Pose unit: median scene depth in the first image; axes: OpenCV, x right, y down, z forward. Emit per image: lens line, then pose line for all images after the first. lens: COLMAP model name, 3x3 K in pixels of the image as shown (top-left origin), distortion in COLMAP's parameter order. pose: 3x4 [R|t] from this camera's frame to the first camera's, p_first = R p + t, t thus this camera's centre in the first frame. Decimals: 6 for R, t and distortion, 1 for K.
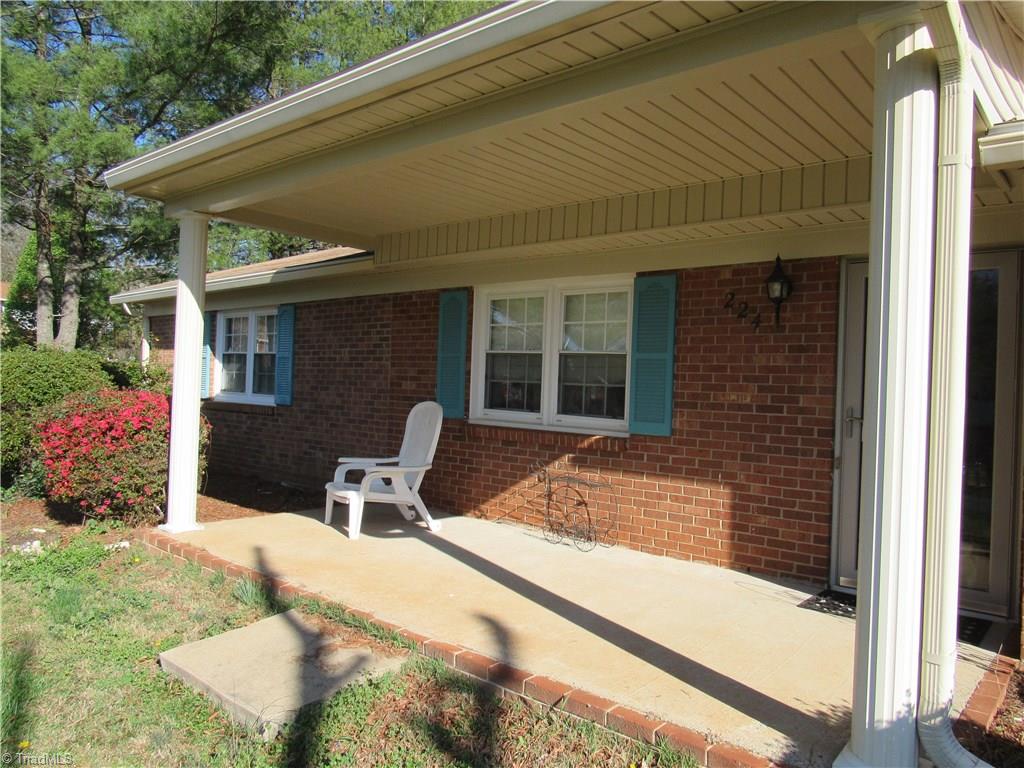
lens RADIAL K [[736.4, 0, 514.5], [0, 736.4, 382.0], [0, 0, 1]] dist [-0.027198, 0.007757]
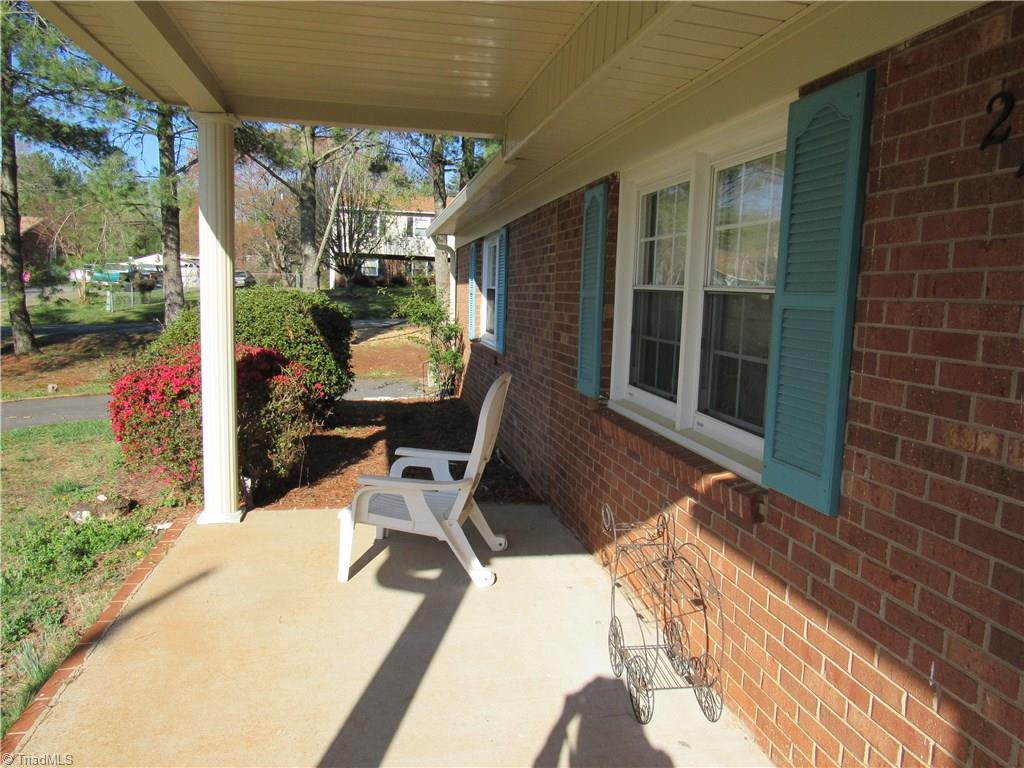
lens RADIAL K [[736.4, 0, 512.9], [0, 736.4, 383.5], [0, 0, 1]] dist [-0.027198, 0.007757]
pose [[0.794844, 0.061265, -0.603713, 0.297091], [0.003111, 0.994466, 0.105015, -0.033344], [0.606805, -0.085348, 0.790255, 0.590526]]
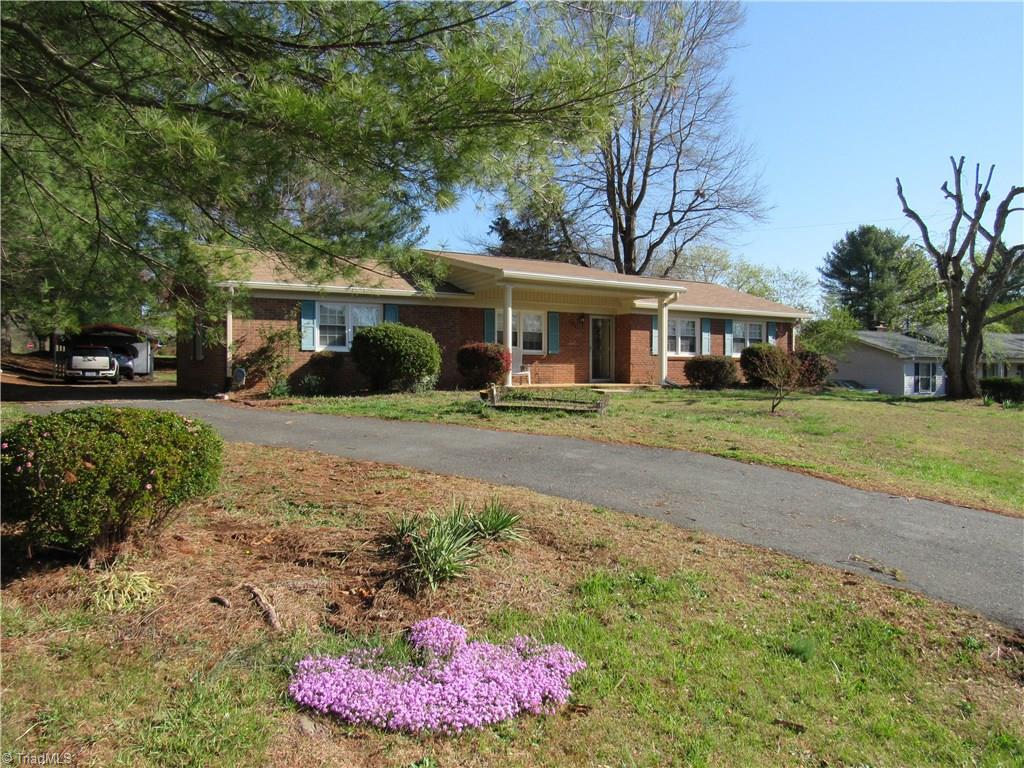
lens RADIAL K [[739.3, 0, 512.1], [0, 739.3, 385.8], [0, 0, 1]] dist [-0.035095, 0.006553]
pose [[0.299035, -0.051976, 0.952826, -3.630811], [0.008033, 0.998617, 0.051953, 0.037183], [-0.954208, -0.007881, 0.299039, 0.029626]]
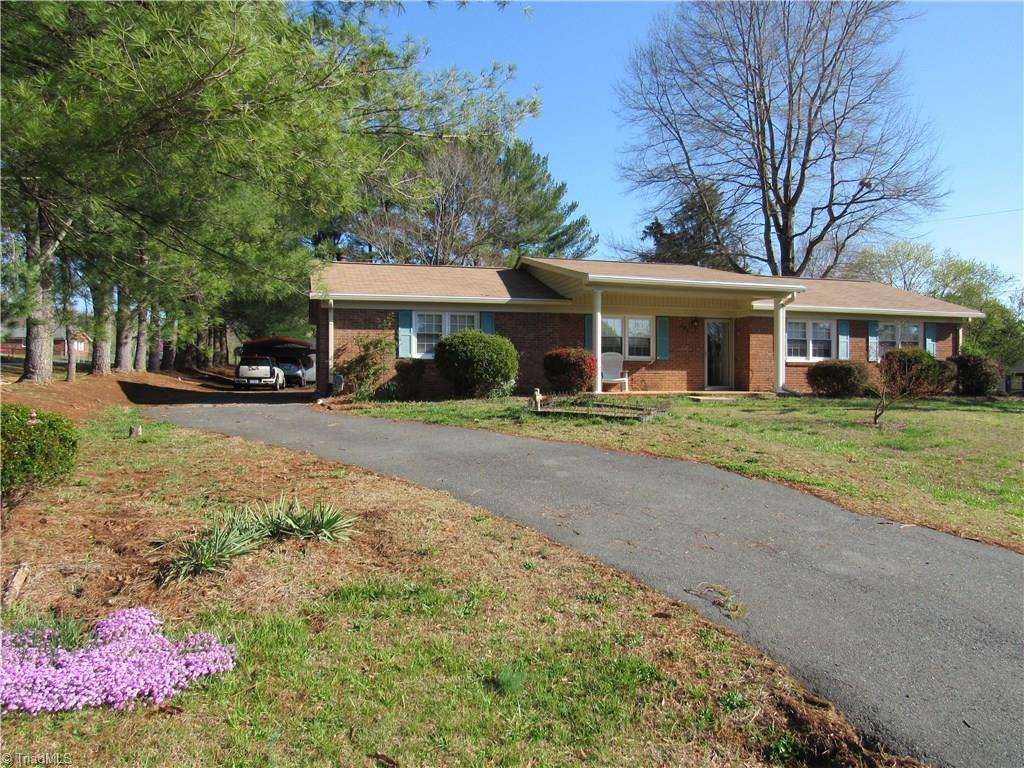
lens RADIAL K [[736.4, 0, 512.4], [0, 736.4, 384.6], [0, 0, 1]] dist [-0.027198, 0.007757]
pose [[0.544322, -0.037285, 0.838047, -3.375949], [0.016424, 0.999294, 0.033792, 0.058830], [-0.838715, -0.004630, 0.544551, -0.404429]]
